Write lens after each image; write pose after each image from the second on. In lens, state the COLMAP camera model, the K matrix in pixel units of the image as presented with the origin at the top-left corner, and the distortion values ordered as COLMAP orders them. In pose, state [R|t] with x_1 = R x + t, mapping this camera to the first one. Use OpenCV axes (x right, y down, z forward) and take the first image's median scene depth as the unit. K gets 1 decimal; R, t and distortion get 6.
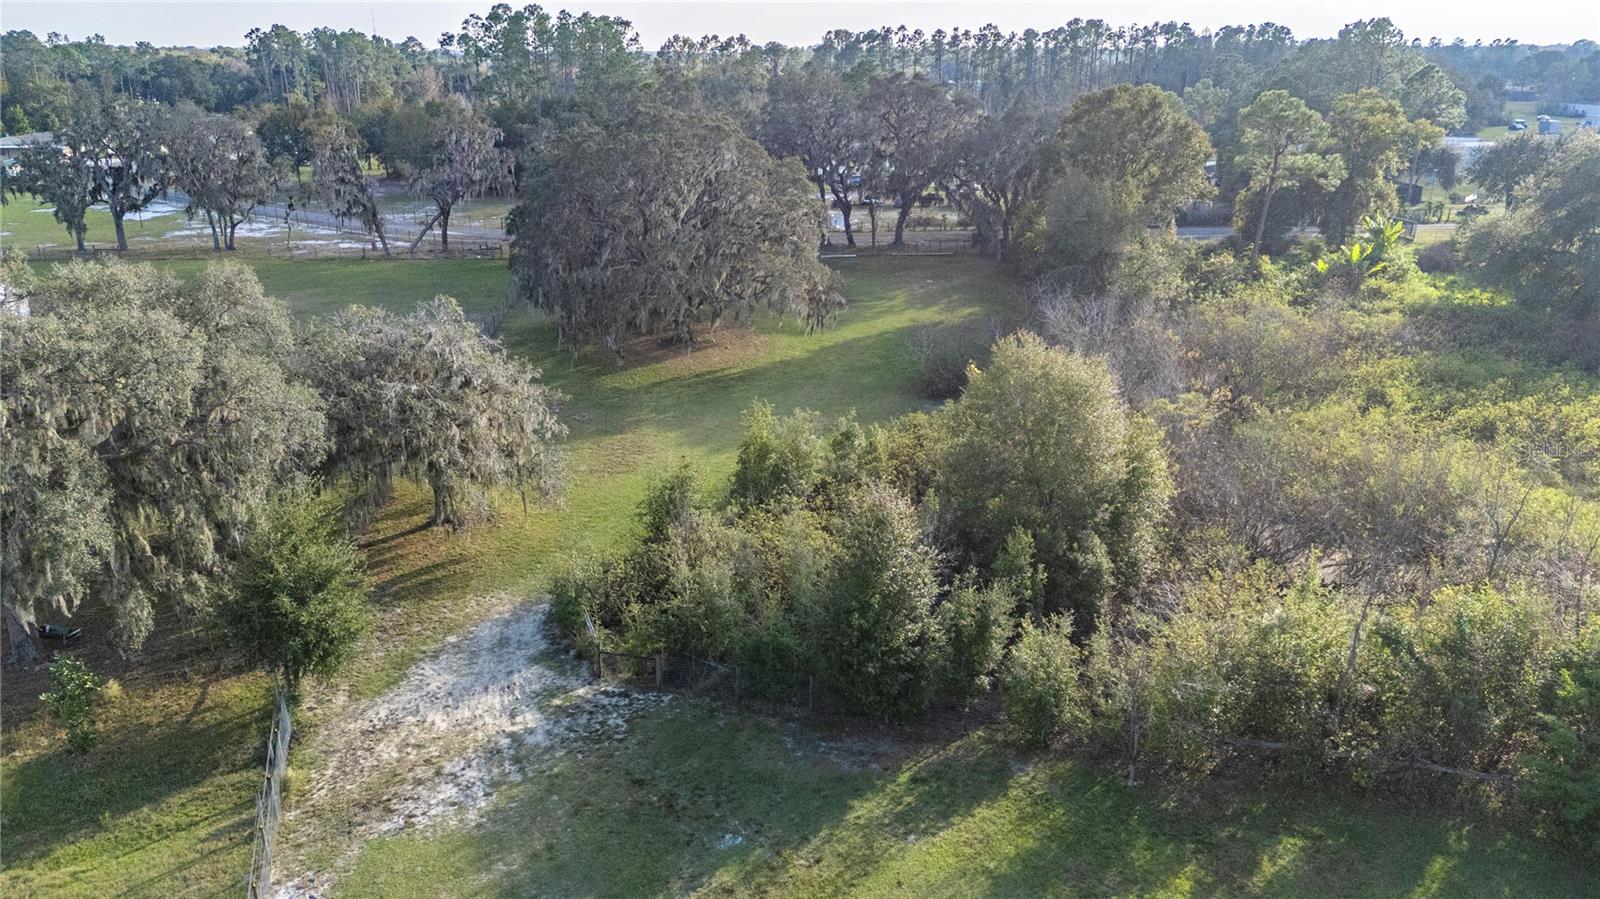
lens RADIAL K [[1169.3, 0, 800.1], [0, 1169.3, 448.4], [0, 0, 1]] dist [0.079882, -0.075622]
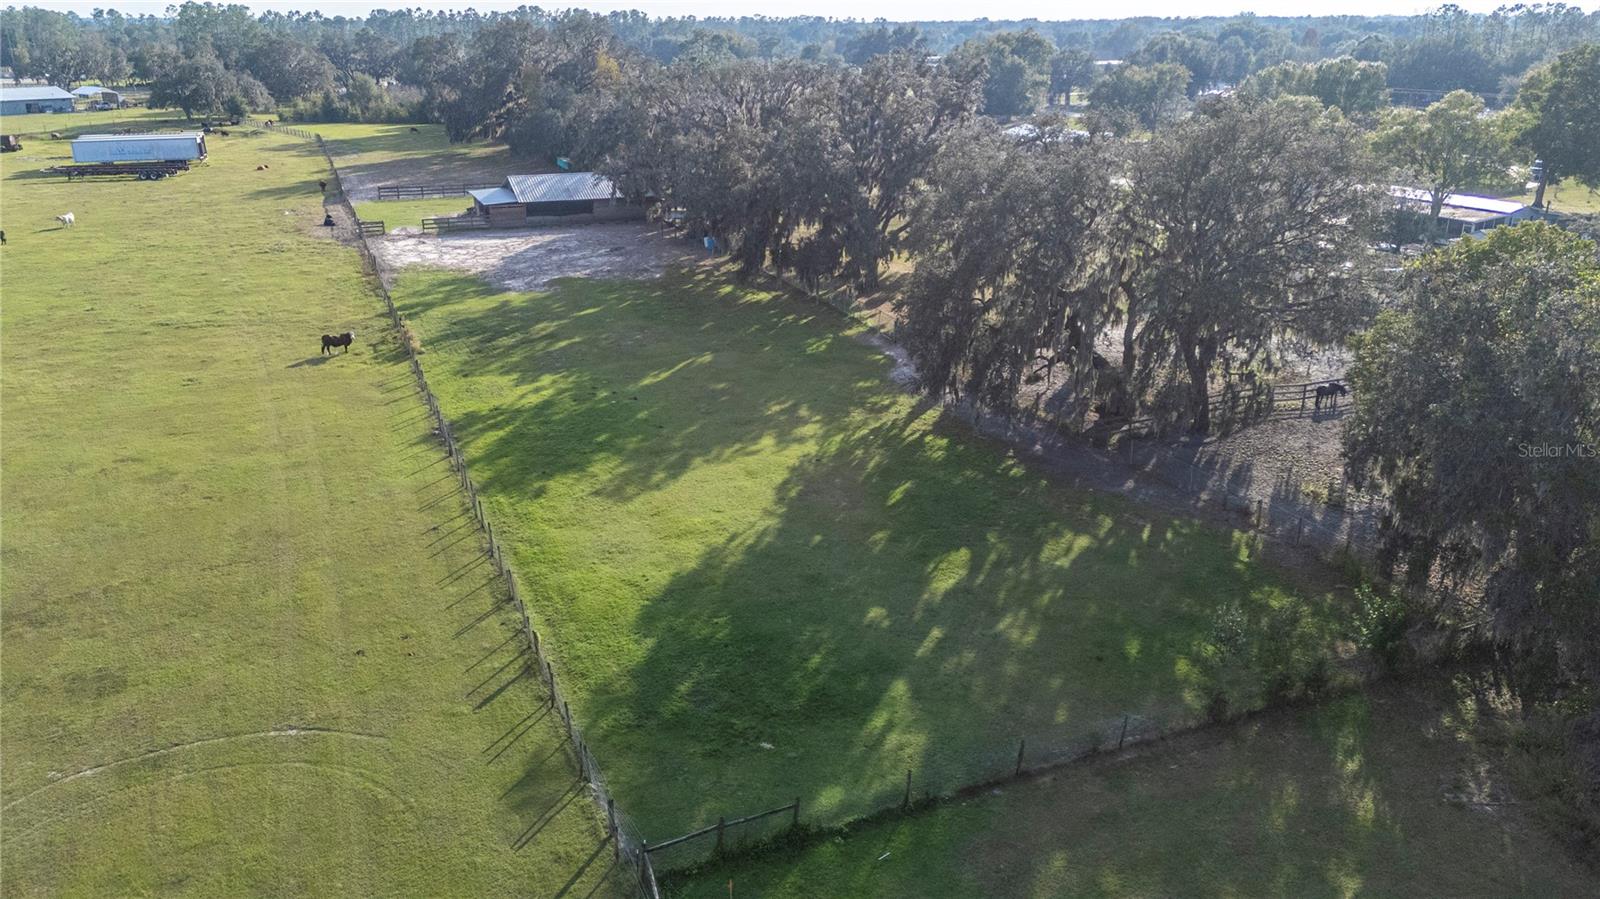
lens RADIAL K [[1169.3, 0, 803.8], [0, 1169.3, 455.5], [0, 0, 1]] dist [0.079882, -0.075622]
pose [[0.952525, -0.103629, 0.286280, 0.061164], [0.096093, 0.994557, 0.040288, 0.263333], [-0.288897, -0.010866, 0.957299, -0.791193]]
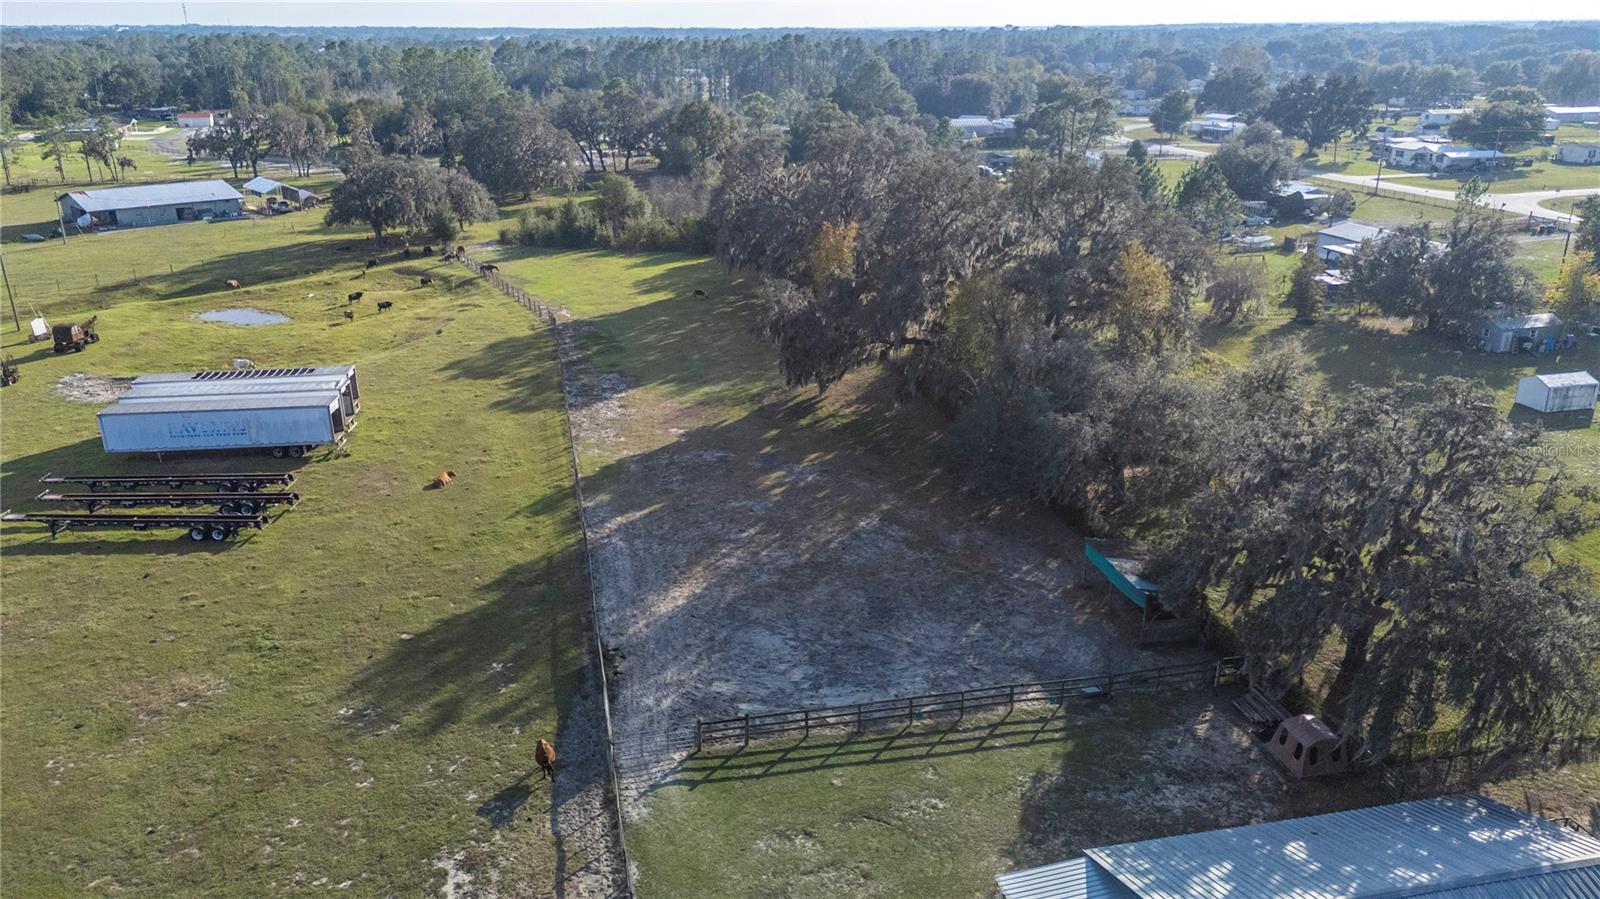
lens RADIAL K [[1169.3, 0, 800.4], [0, 1169.3, 454.9], [0, 0, 1]] dist [0.079882, -0.075622]
pose [[0.991017, -0.049052, 0.124417, 0.041561], [0.045958, 0.998561, 0.027619, 0.119264], [-0.125593, -0.021653, 0.991846, -0.469634]]
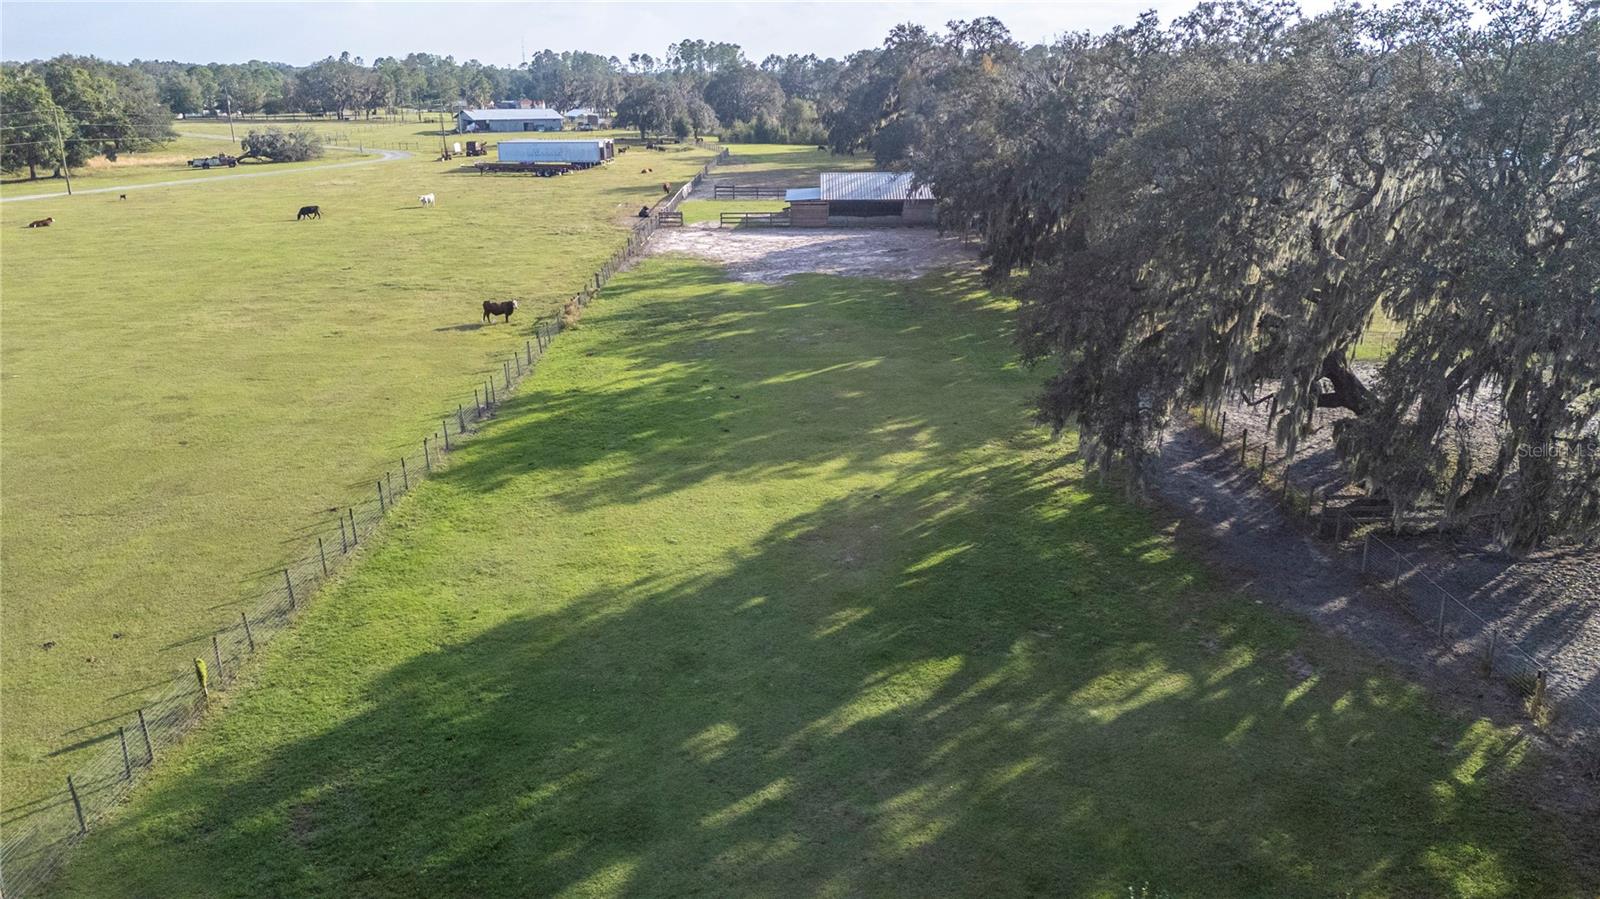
lens RADIAL K [[1169.3, 0, 801.9], [0, 1169.3, 458.8], [0, 0, 1]] dist [0.079882, -0.075622]
pose [[0.995358, 0.030332, -0.091341, 0.123539], [-0.031287, 0.999470, -0.009040, 0.269286], [0.091018, 0.011856, 0.995779, -0.742974]]
